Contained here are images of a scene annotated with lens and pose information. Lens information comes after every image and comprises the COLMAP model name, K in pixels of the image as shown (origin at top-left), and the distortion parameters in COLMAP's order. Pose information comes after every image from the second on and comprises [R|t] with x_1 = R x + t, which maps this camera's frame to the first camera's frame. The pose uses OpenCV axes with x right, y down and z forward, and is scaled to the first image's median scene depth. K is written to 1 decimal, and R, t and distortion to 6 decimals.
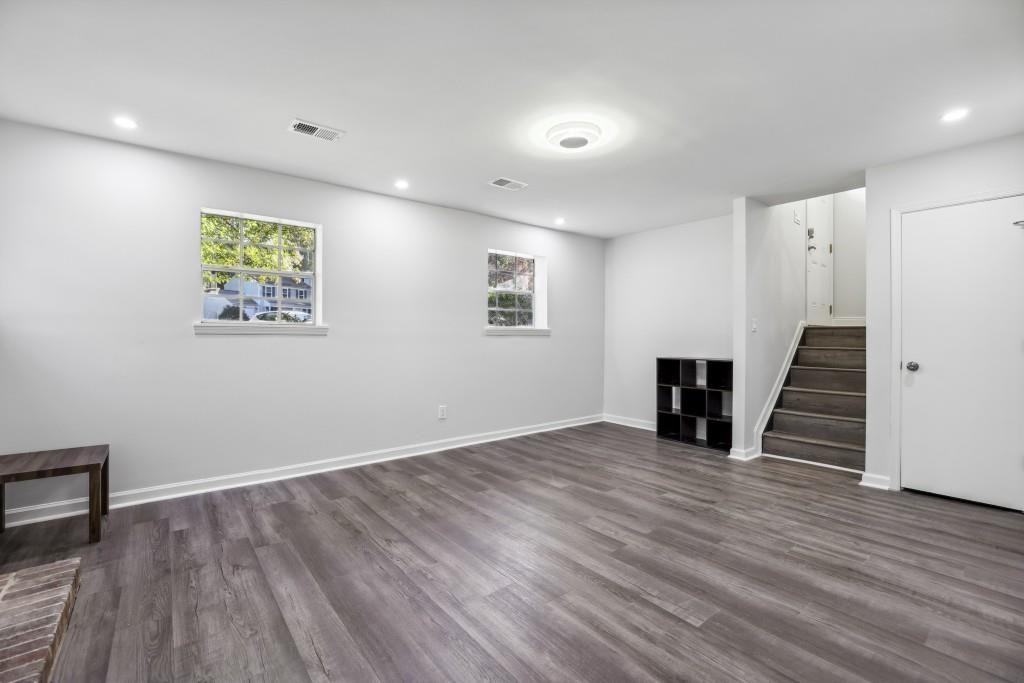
lens RADIAL K [[448.7, 0, 503.6], [0, 448.7, 342.8], [0, 0, 1]] dist [-0.042651, 0.014912]
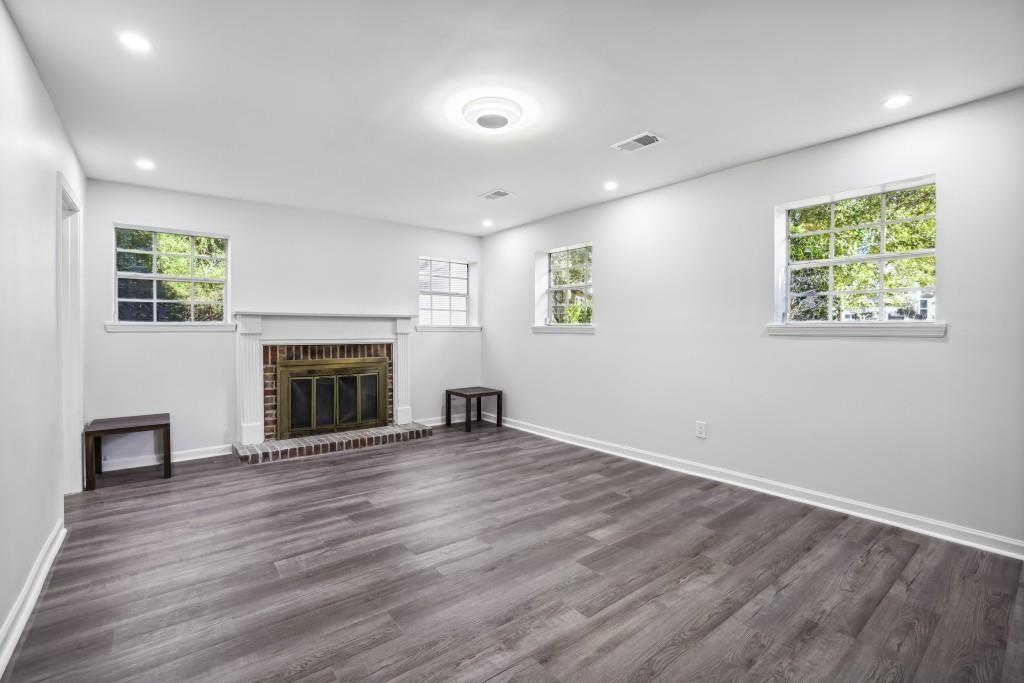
lens RADIAL K [[448.7, 0, 506.0], [0, 448.7, 335.7], [0, 0, 1]] dist [-0.042651, 0.014912]
pose [[0.000054, 0.005137, -0.999987, 0.998385], [-0.020074, 0.999785, 0.005134, -0.017144], [0.999798, 0.020073, 0.000157, 0.966851]]
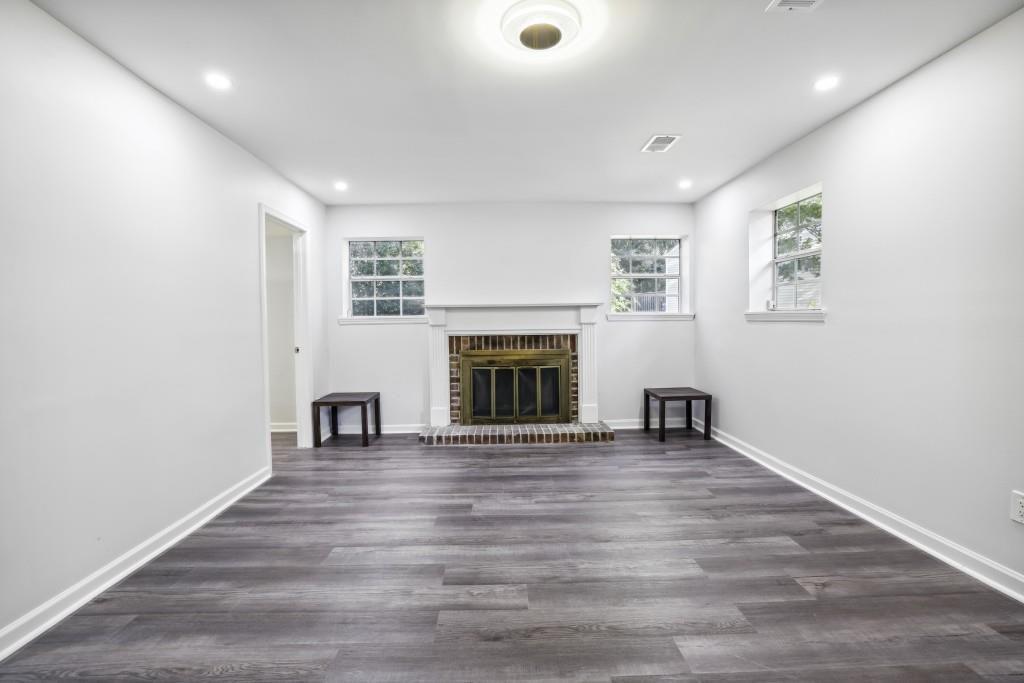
lens RADIAL K [[448.7, 0, 509.6], [0, 448.7, 333.0], [0, 0, 1]] dist [-0.042651, 0.014912]
pose [[-0.591245, 0.022239, -0.806186, 0.690478], [-0.005868, 0.999475, 0.031874, -0.023405], [0.806471, 0.023576, -0.590804, 1.276843]]
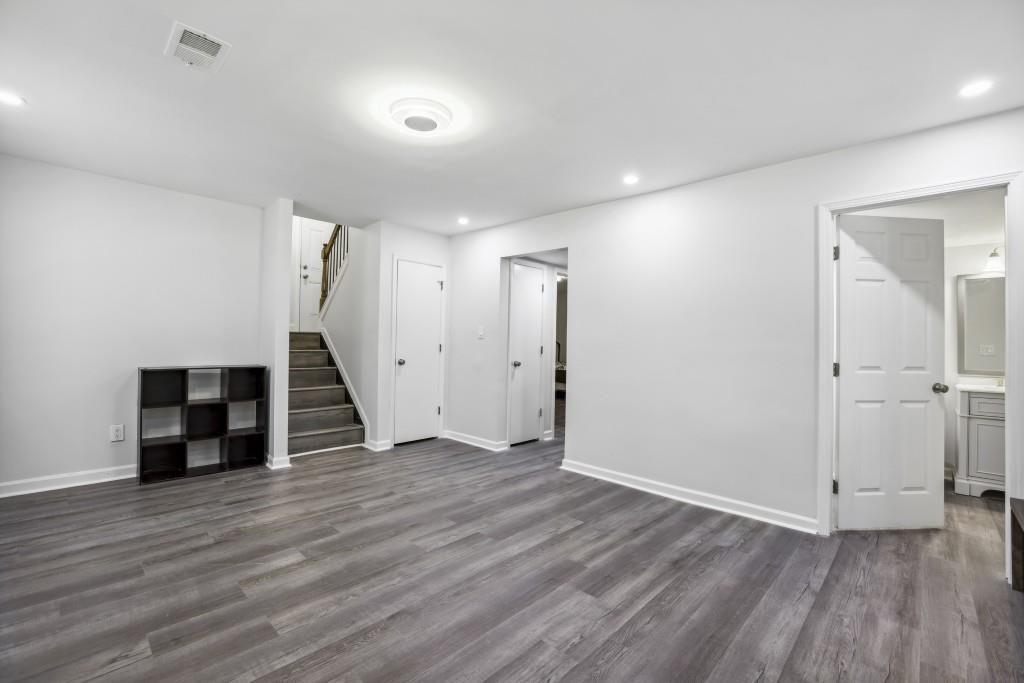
lens RADIAL K [[448.7, 0, 514.1], [0, 448.7, 335.1], [0, 0, 1]] dist [-0.042651, 0.014912]
pose [[-0.151263, 0.013467, 0.988402, -0.687472], [-0.002415, 0.999899, -0.013994, -0.018720], [-0.988491, -0.004503, -0.151216, 0.884350]]
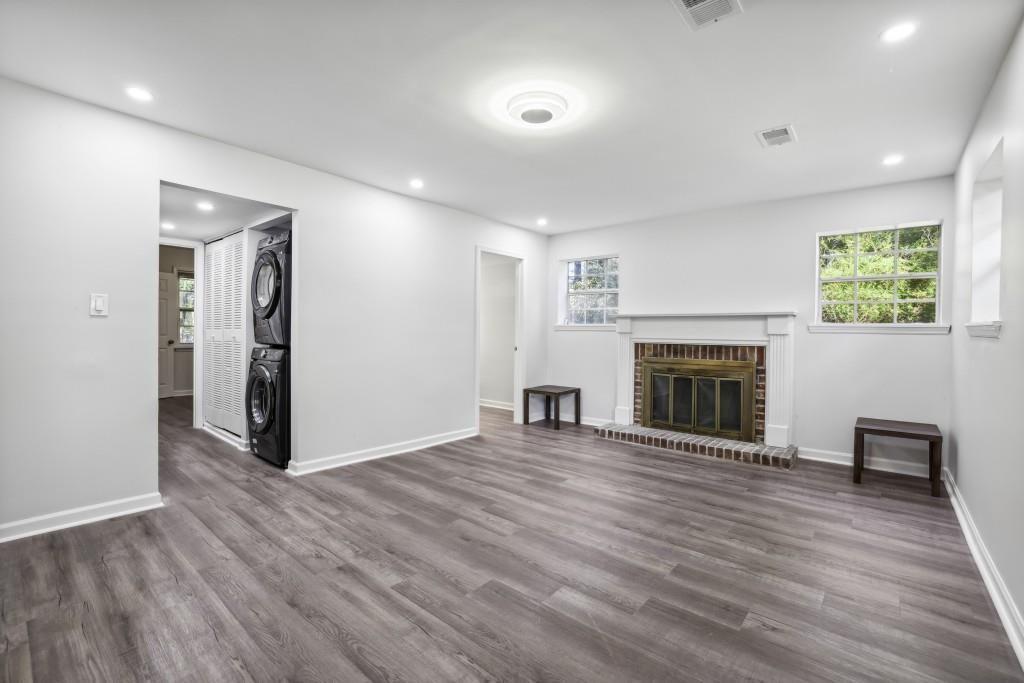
lens RADIAL K [[448.7, 0, 512.8], [0, 448.7, 334.1], [0, 0, 1]] dist [-0.042651, 0.014912]
pose [[-0.977249, -0.012574, -0.211720, 0.367466], [-0.018165, 0.999535, 0.024484, -0.029773], [0.211314, 0.027773, -0.977024, 1.757001]]
